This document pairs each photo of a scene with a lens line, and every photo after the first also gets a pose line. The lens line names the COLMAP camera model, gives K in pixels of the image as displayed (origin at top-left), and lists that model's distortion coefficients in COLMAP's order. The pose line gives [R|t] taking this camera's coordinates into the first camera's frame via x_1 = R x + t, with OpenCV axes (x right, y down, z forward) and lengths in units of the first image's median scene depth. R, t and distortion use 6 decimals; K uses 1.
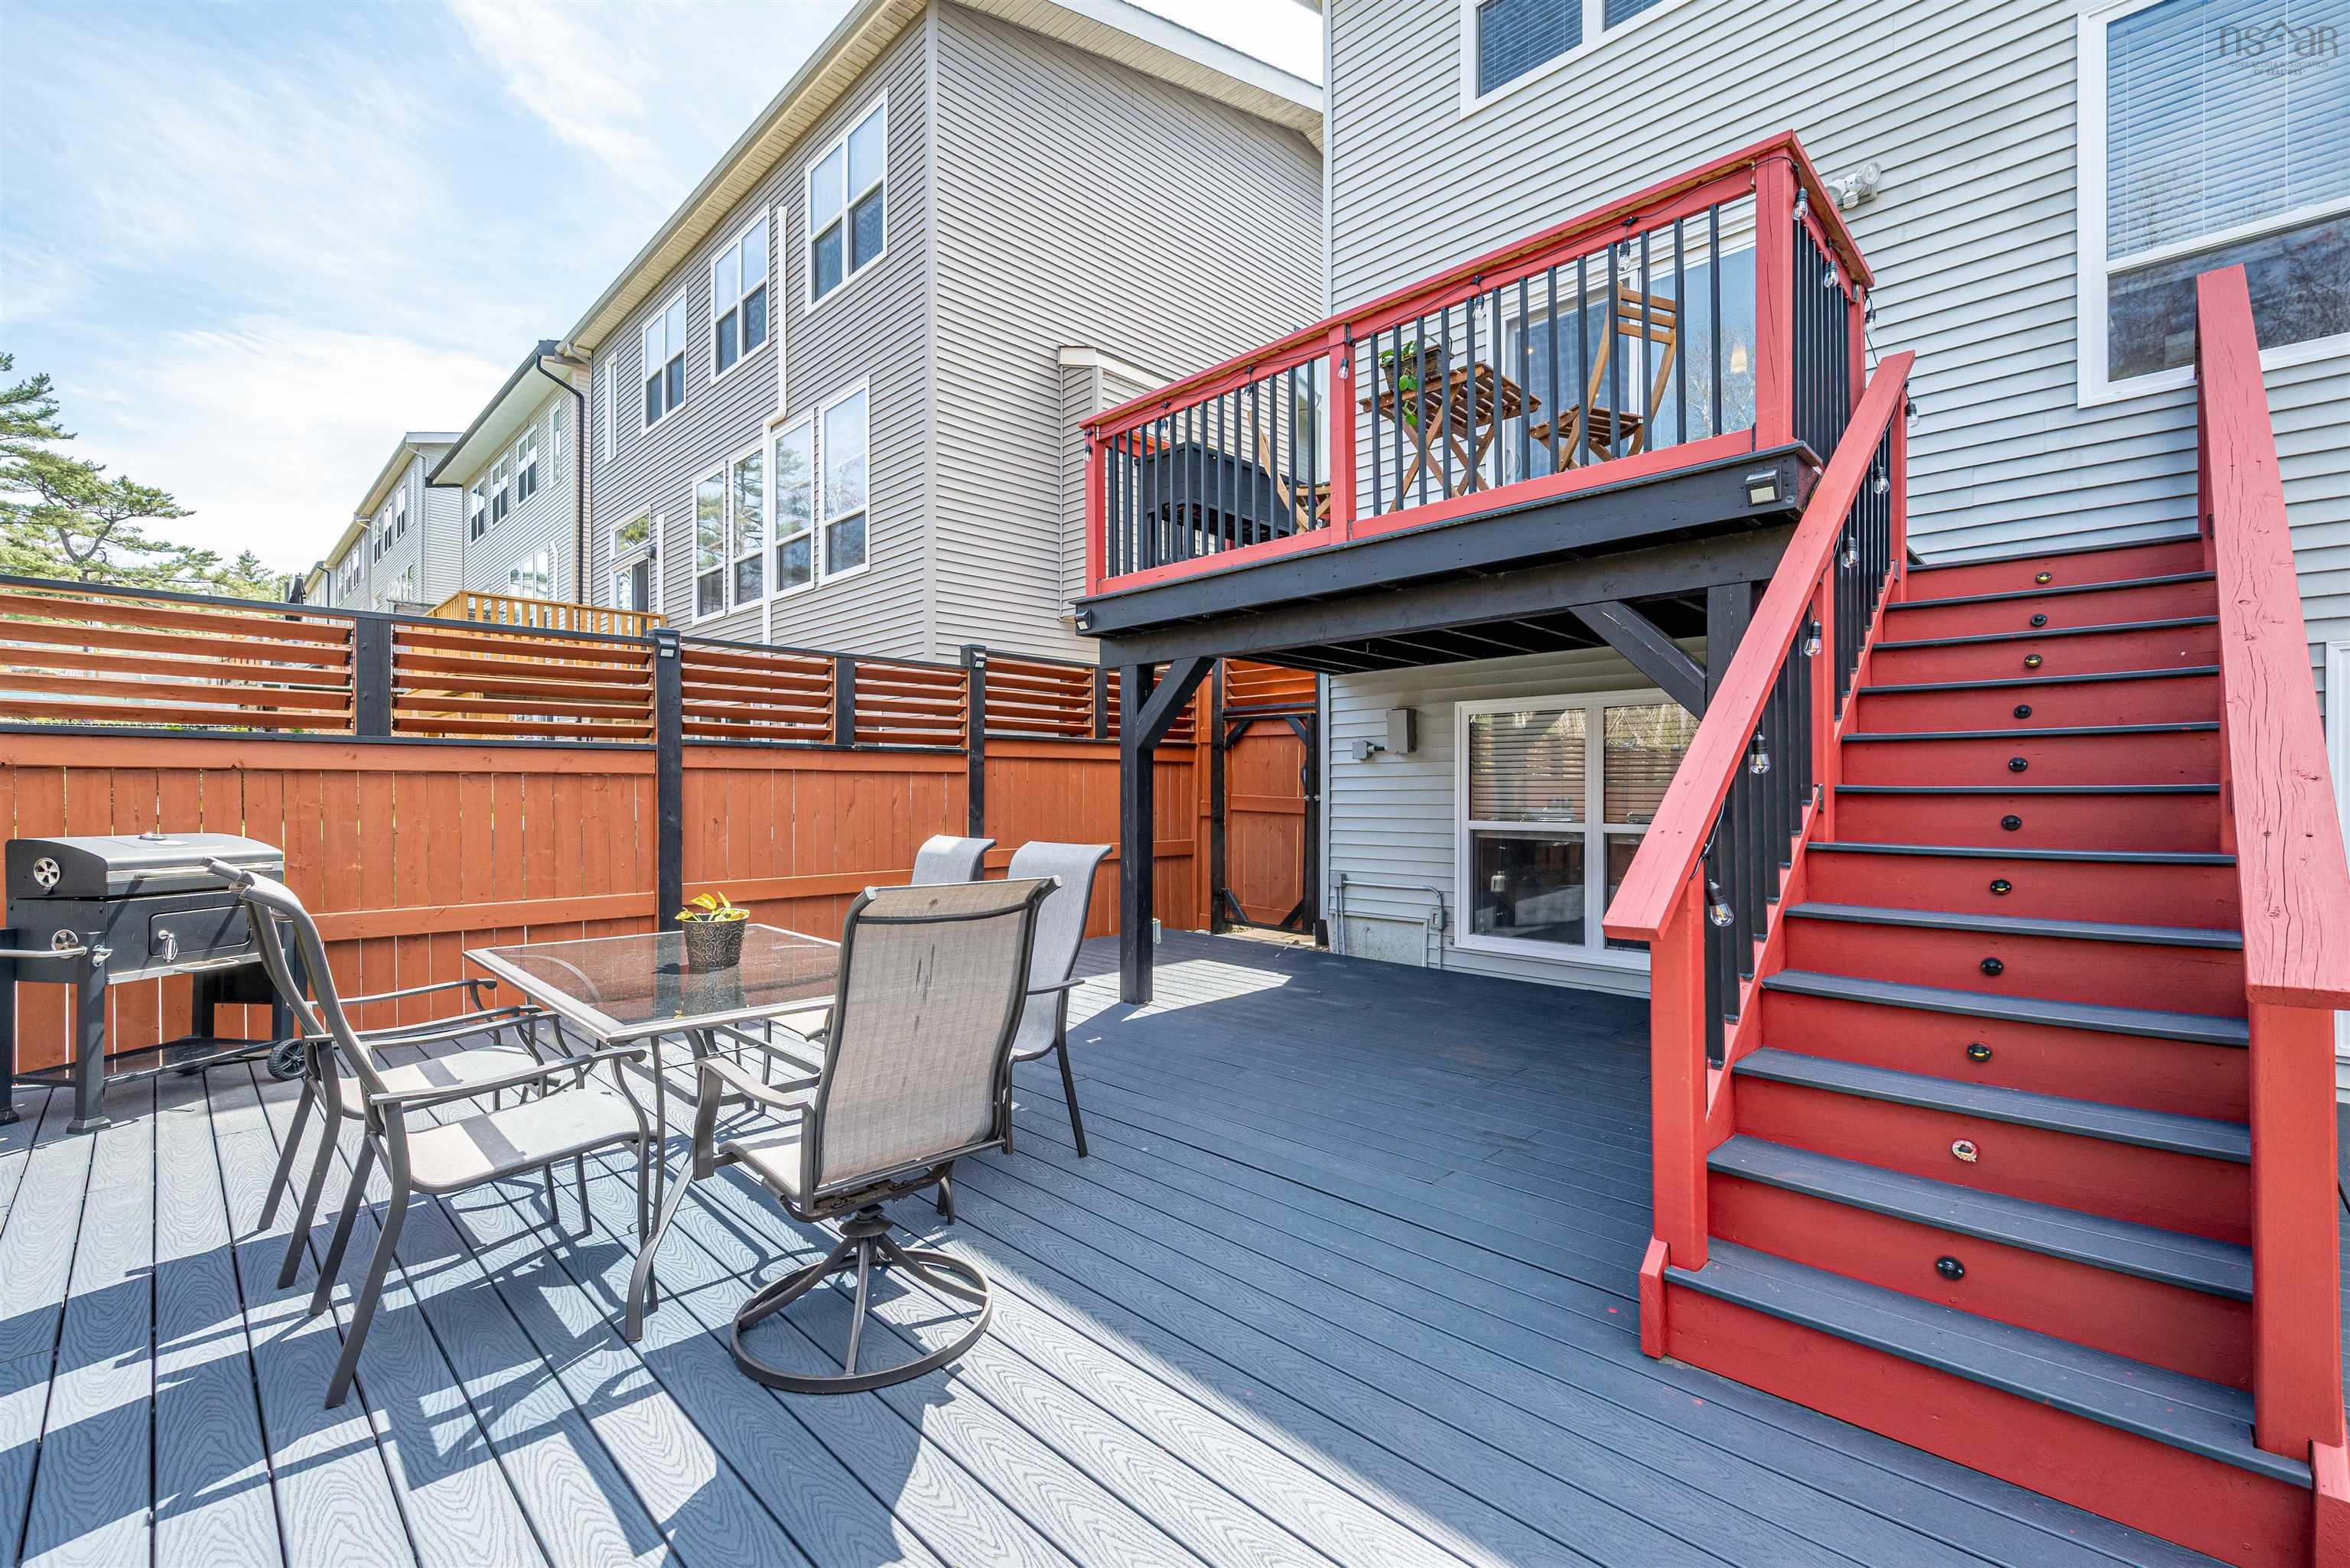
lens RADIAL K [[991.6, 0, 1182.0], [0, 991.6, 792.2], [0, 0, 1]] dist [-0.000177, -0.000168]
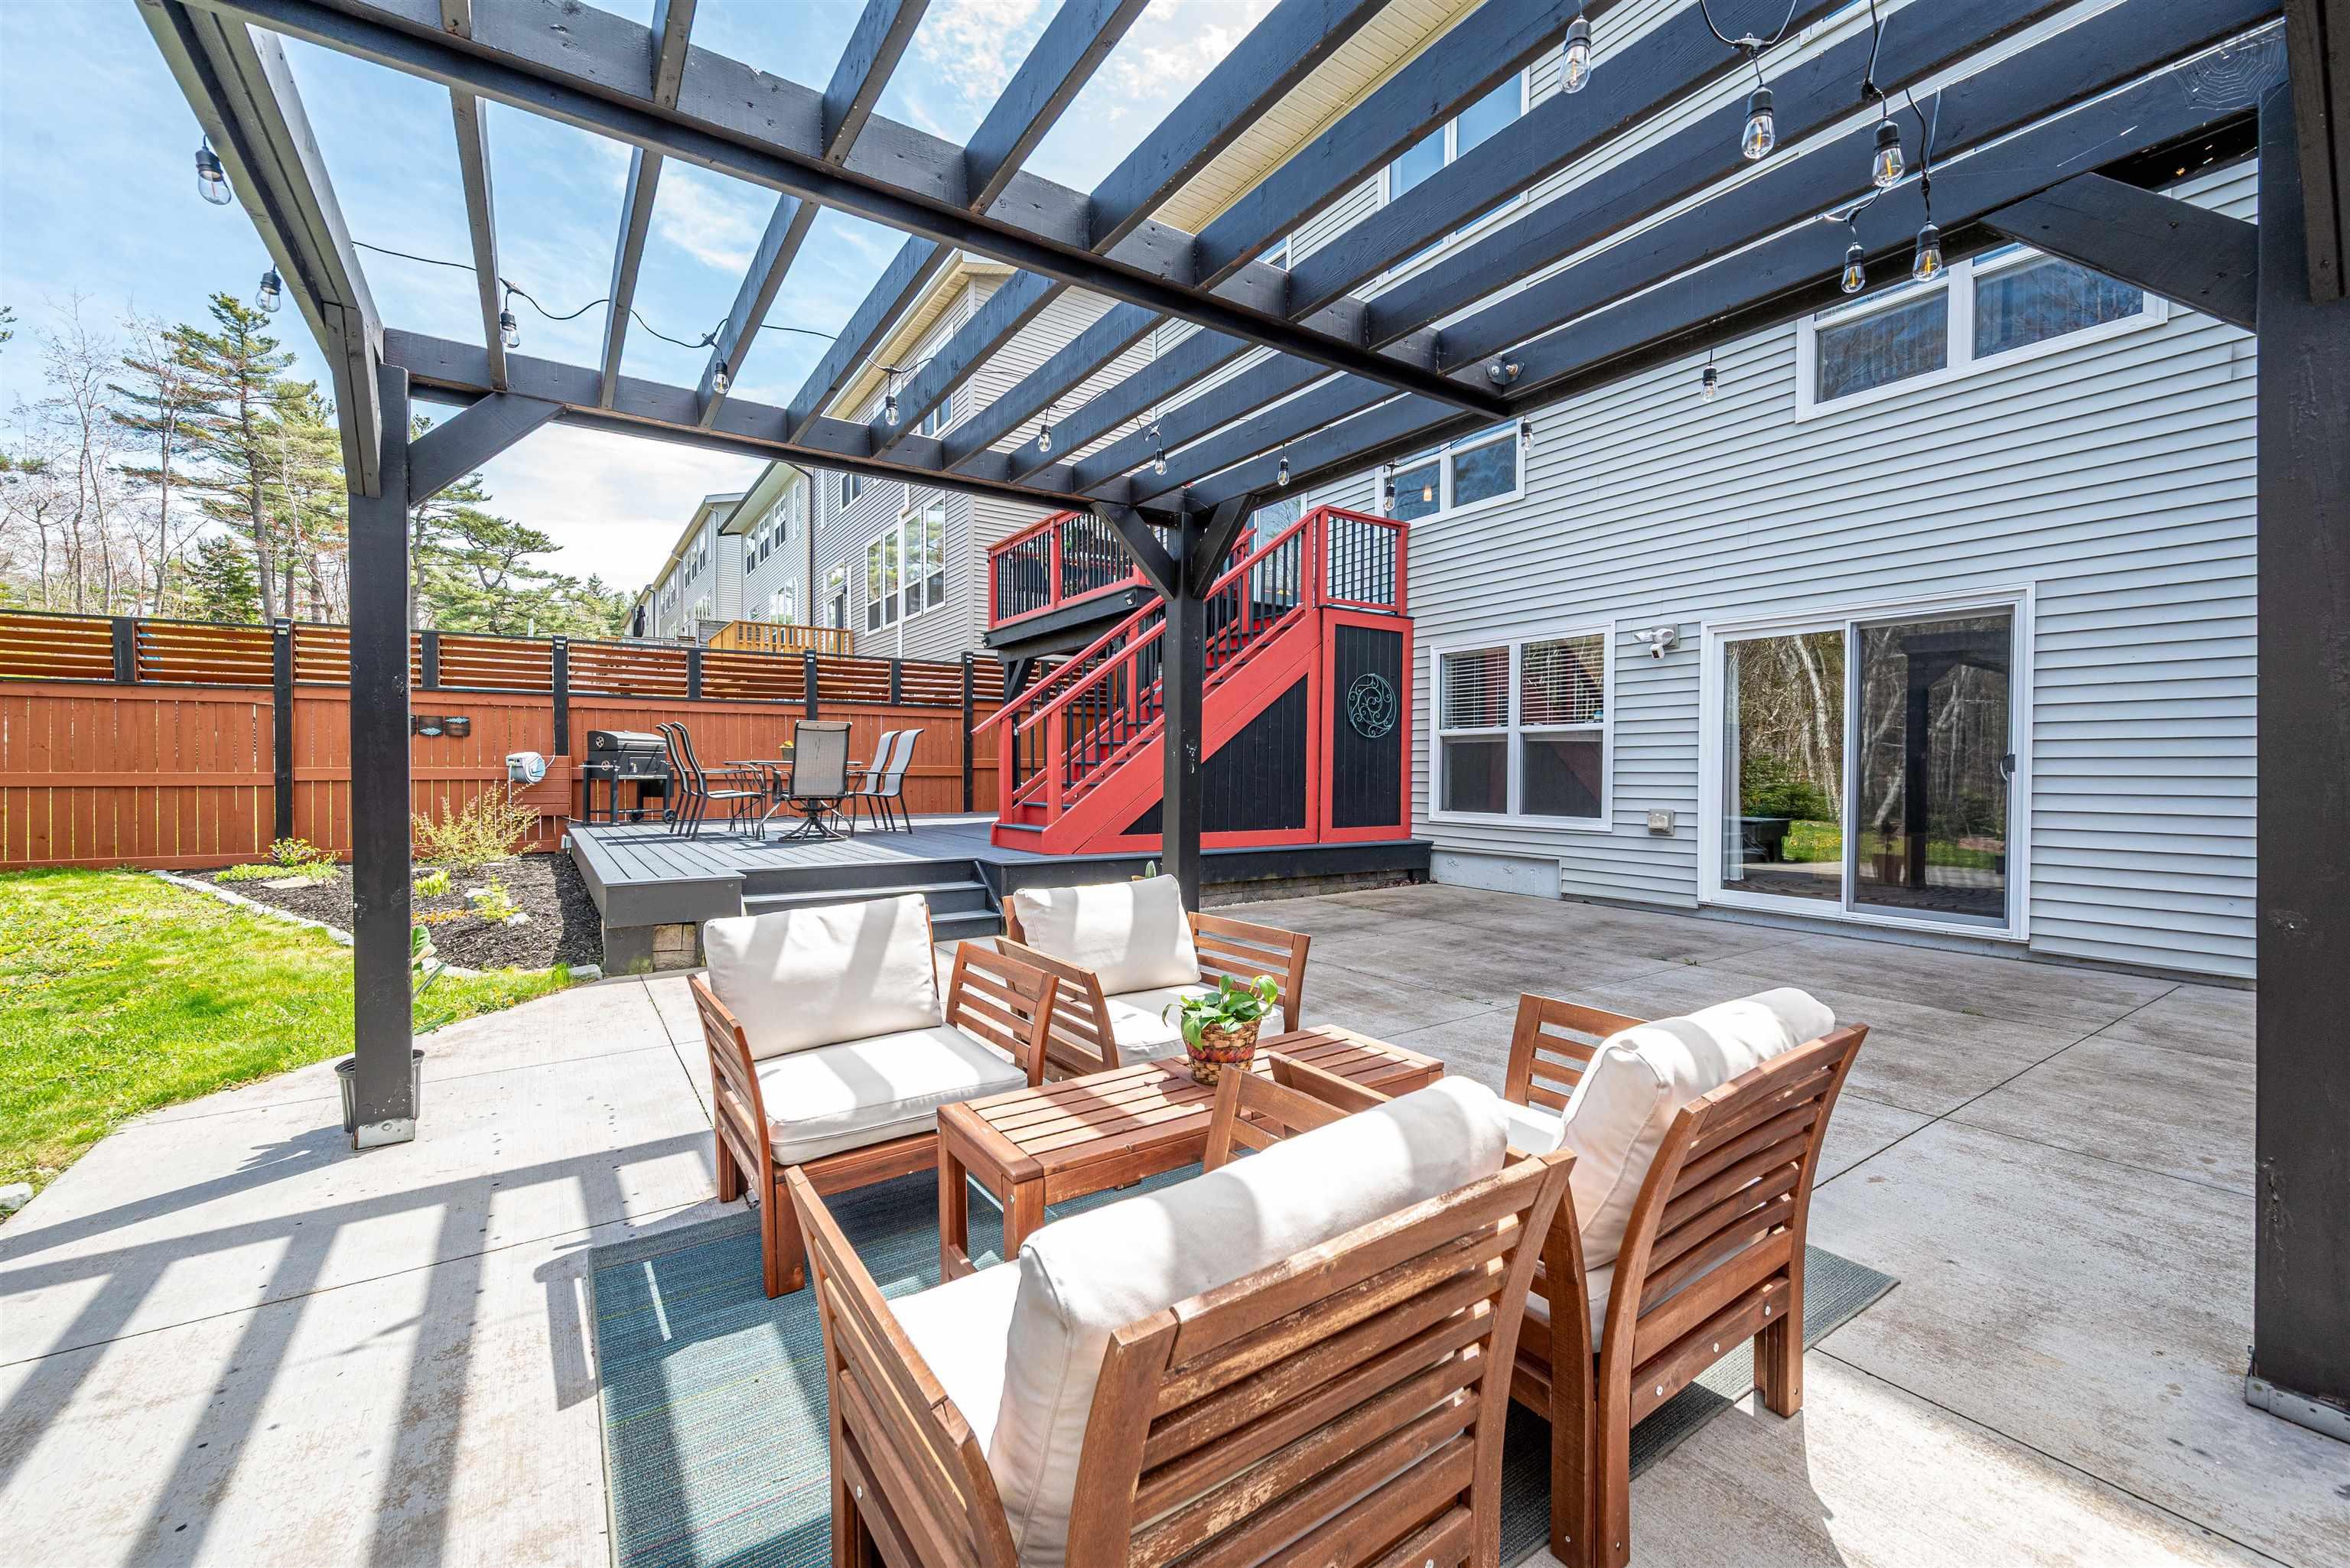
lens RADIAL K [[923.9, 0, 1173.6], [0, 923.9, 774.6], [0, 0, 1]] dist [-0.004327, -0.000248]
pose [[0.980916, 0.003015, -0.194407, 0.420287], [-0.001166, 0.999953, 0.009623, 0.057107], [0.194427, -0.009213, 0.980874, -0.535680]]
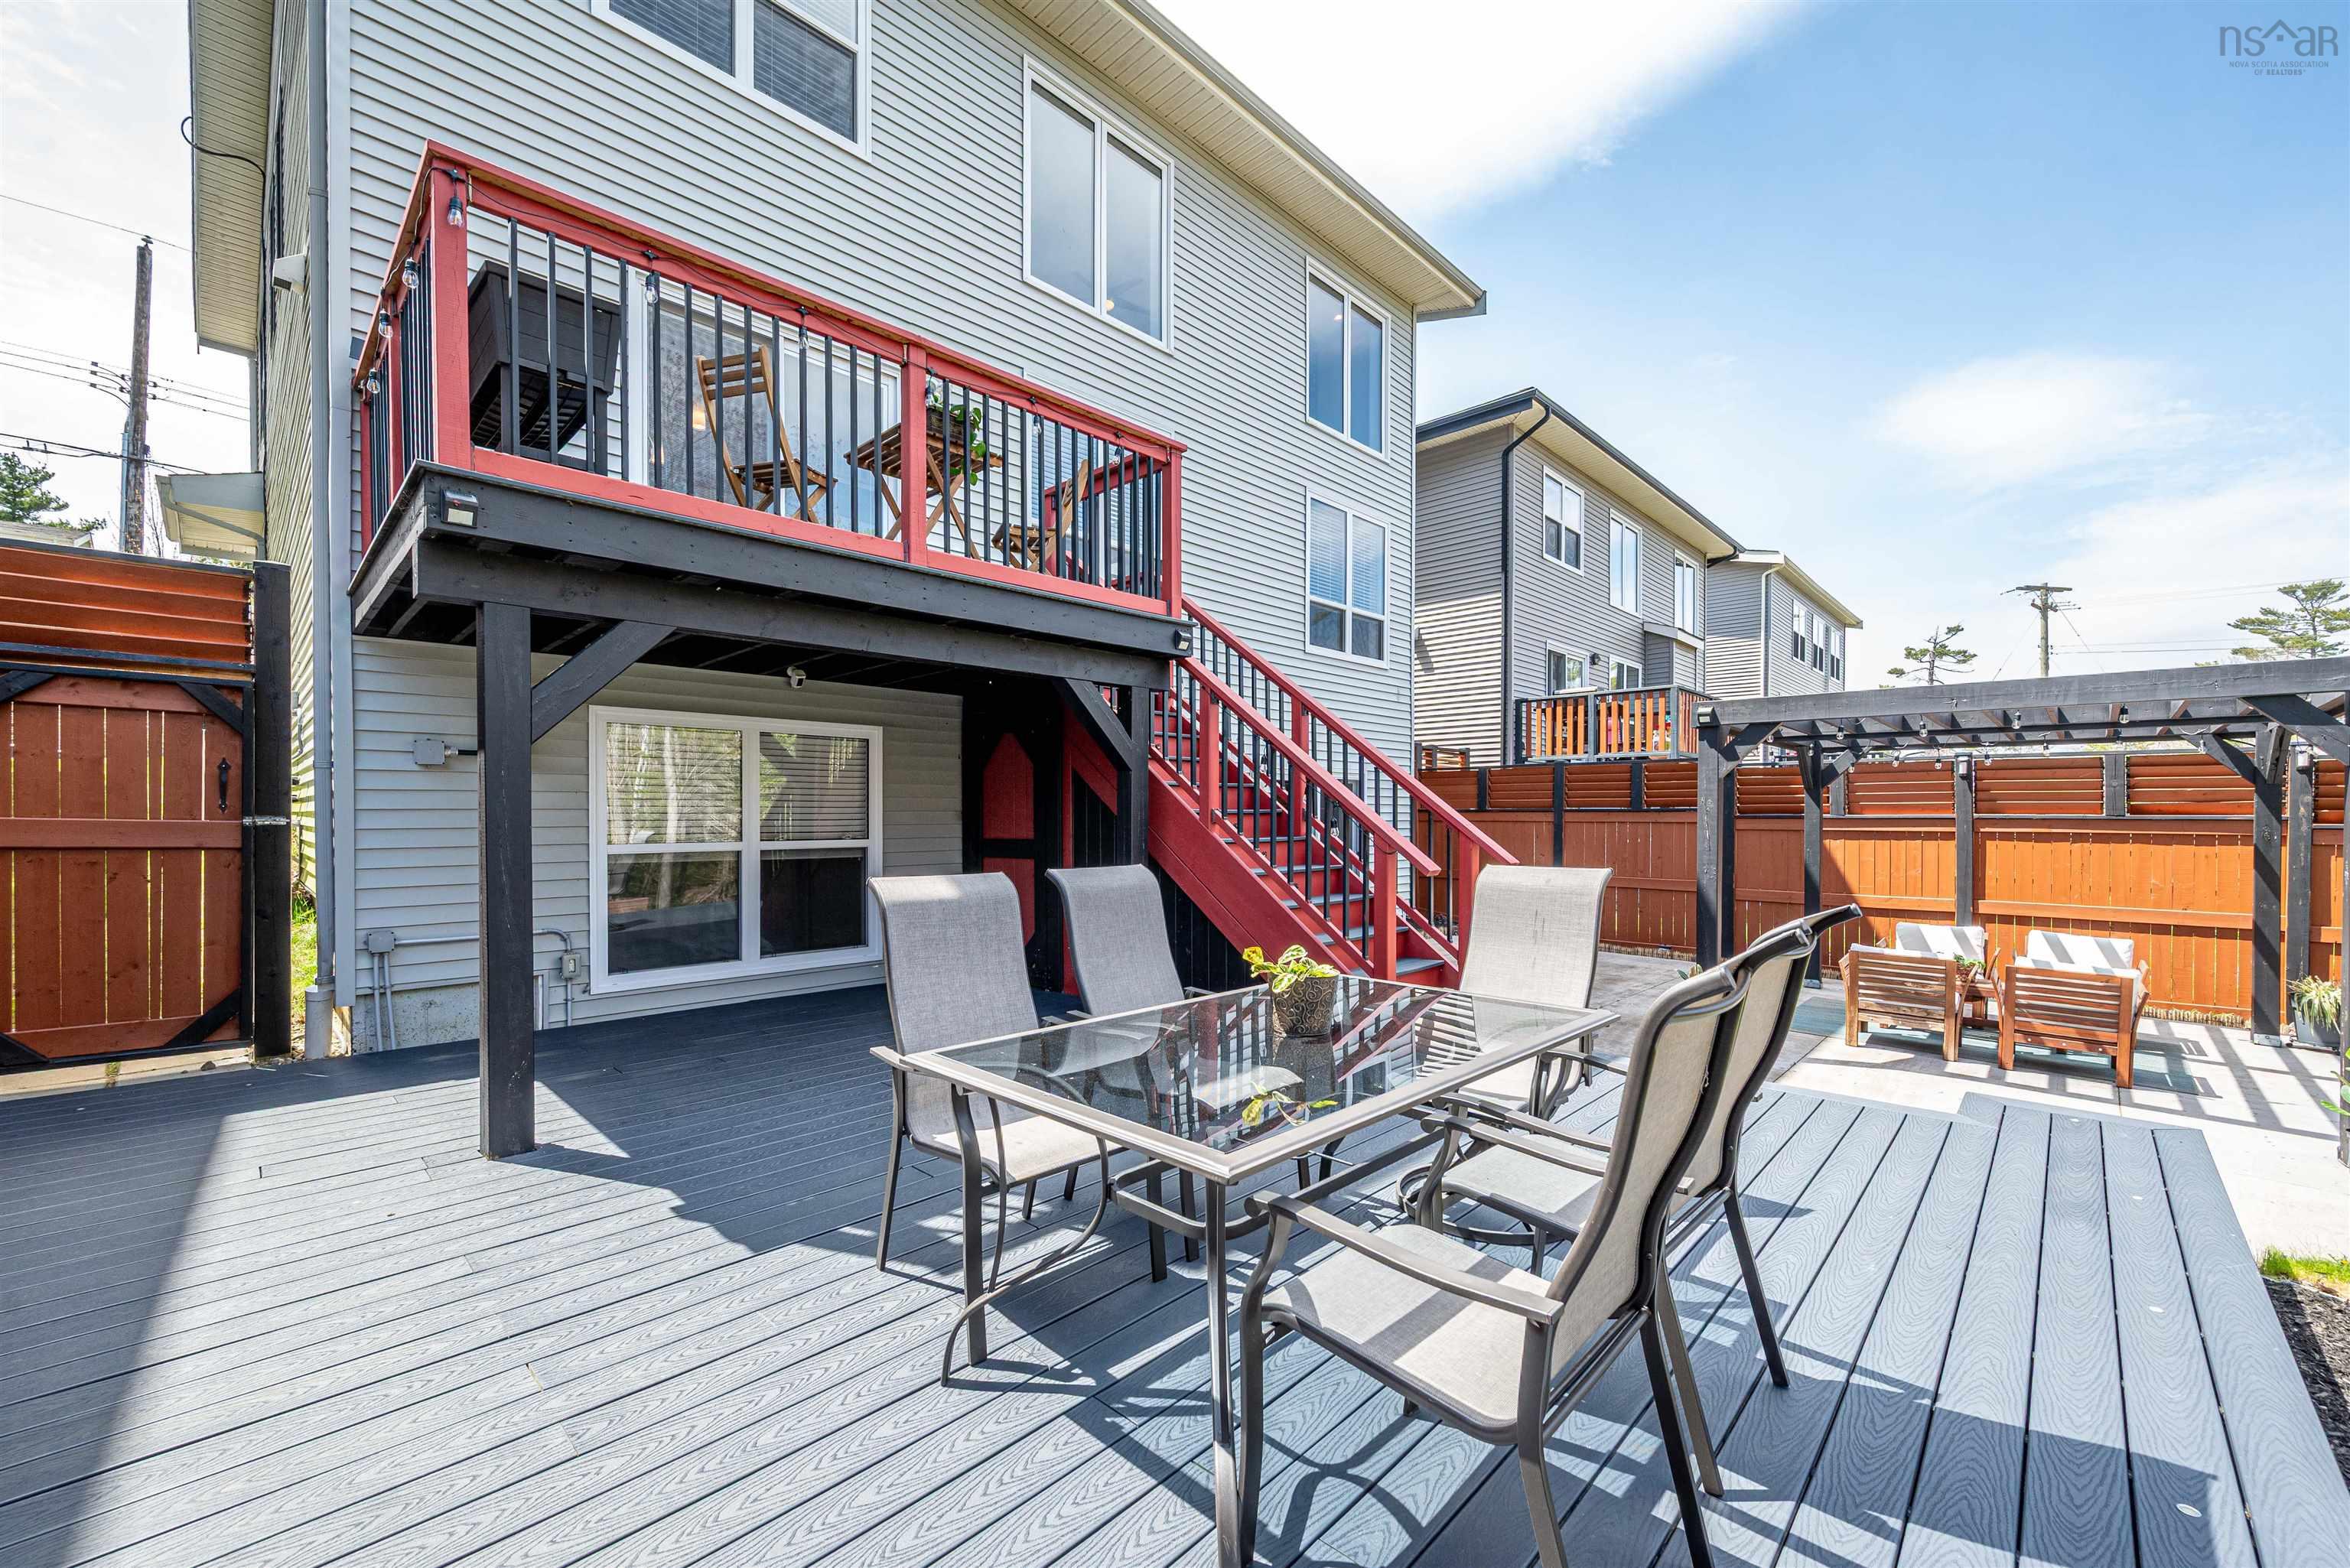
lens RADIAL K [[923.9, 0, 1257.5], [0, 923.9, 816.7], [0, 0, 1]] dist [-0.004327, -0.000248]
pose [[-0.047613, -0.001978, 0.998864, -0.322269], [-0.003589, 0.999992, 0.001809, 0.000886], [-0.998859, -0.003499, -0.047620, 0.285888]]
